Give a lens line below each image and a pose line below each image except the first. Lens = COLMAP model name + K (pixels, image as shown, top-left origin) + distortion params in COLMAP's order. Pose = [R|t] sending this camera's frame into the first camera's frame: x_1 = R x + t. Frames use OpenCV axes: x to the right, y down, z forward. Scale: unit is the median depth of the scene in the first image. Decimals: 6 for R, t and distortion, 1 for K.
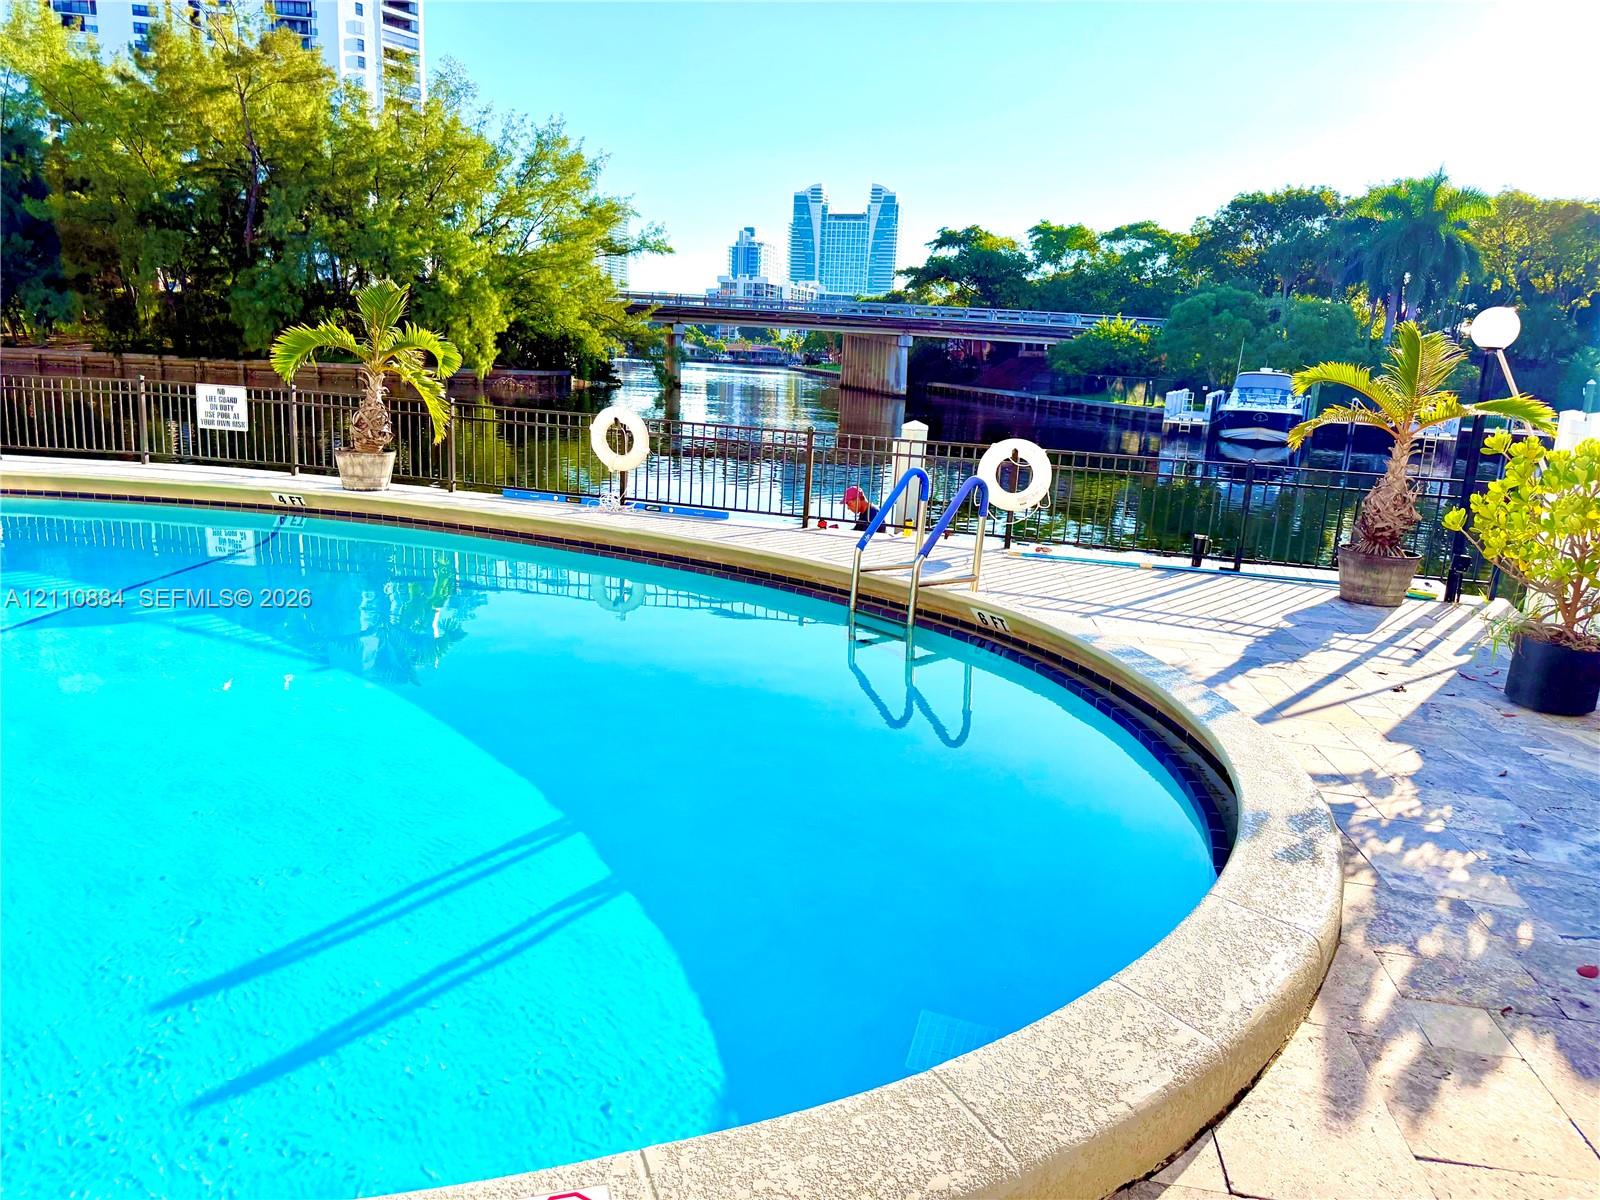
lens RADIAL K [[1134.9, 0, 800.0], [0, 1134.9, 600.0], [0, 0, 1]] dist [0.005042, 0.000531]
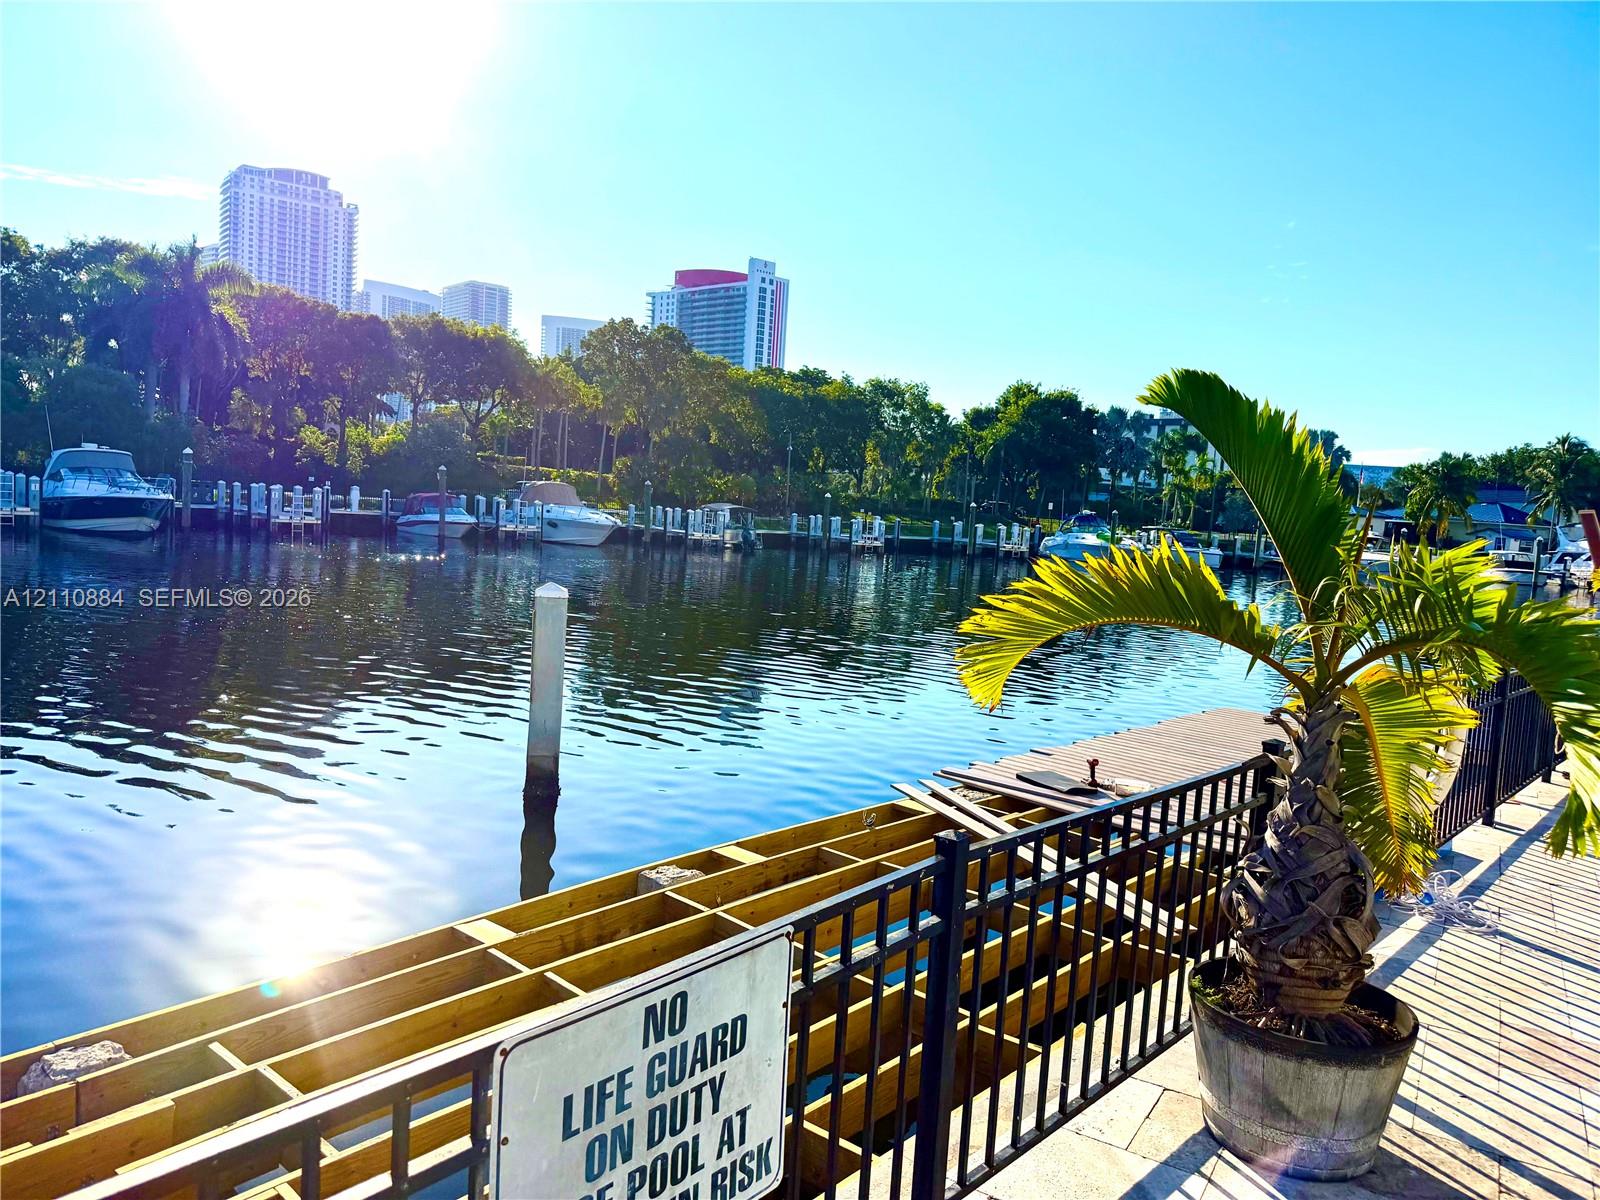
lens RADIAL K [[1134.9, 0, 800.0], [0, 1134.9, 600.0], [0, 0, 1]] dist [0.005042, 0.000531]
pose [[0.444498, -0.104224, 0.889696, -0.088329], [0.151956, 0.987587, 0.039773, -0.033732], [-0.882797, 0.117516, 0.454818, 0.130312]]
